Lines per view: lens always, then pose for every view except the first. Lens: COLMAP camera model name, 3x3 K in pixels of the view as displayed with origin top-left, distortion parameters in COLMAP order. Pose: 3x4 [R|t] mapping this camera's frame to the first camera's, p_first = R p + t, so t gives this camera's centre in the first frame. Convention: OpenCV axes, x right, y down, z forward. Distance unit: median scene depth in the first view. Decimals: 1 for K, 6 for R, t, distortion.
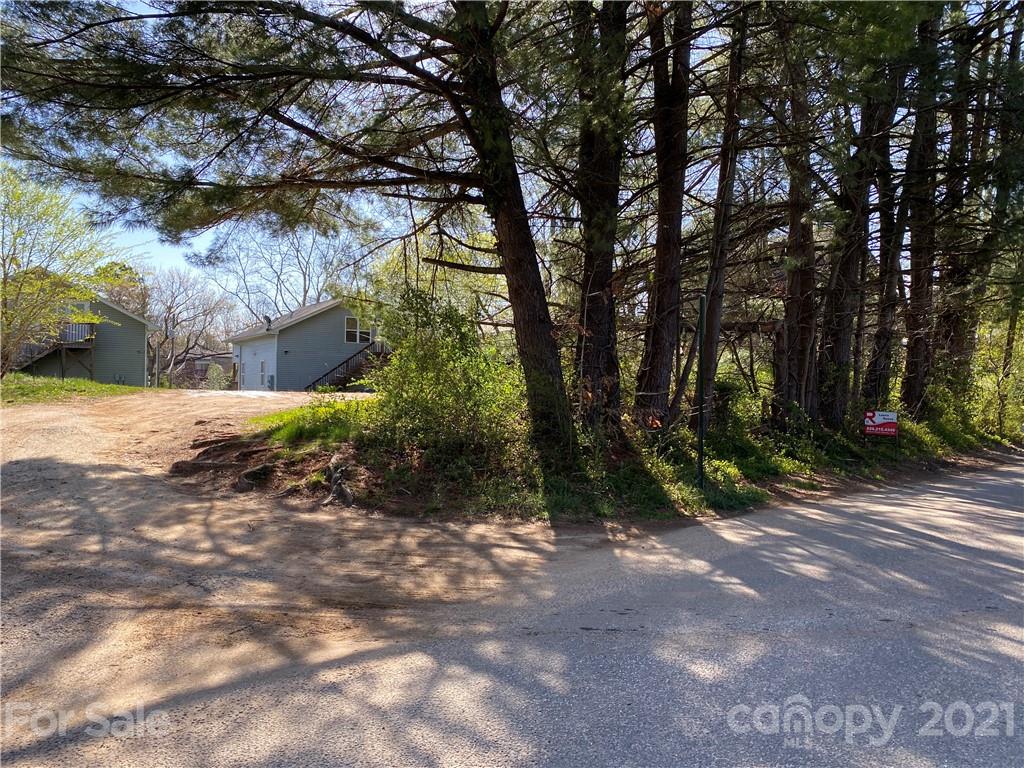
lens RADIAL K [[798.5, 0, 512.0], [0, 798.5, 384.0], [0, 0, 1]] dist [-0.003232, 0.000828]
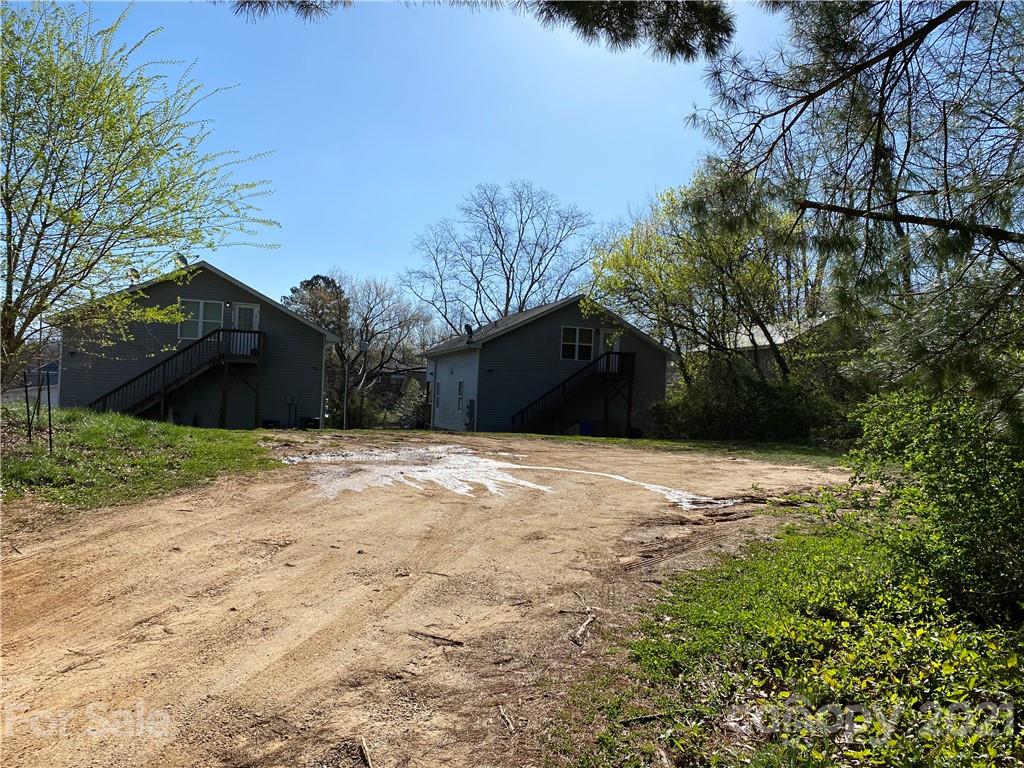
lens RADIAL K [[798.5, 0, 512.0], [0, 798.5, 384.0], [0, 0, 1]] dist [-0.003232, 0.000828]
pose [[0.973033, 0.018667, -0.229911, -0.052620], [-0.023028, 0.999602, -0.016300, -0.009444], [0.229516, 0.021155, 0.973075, 0.155463]]
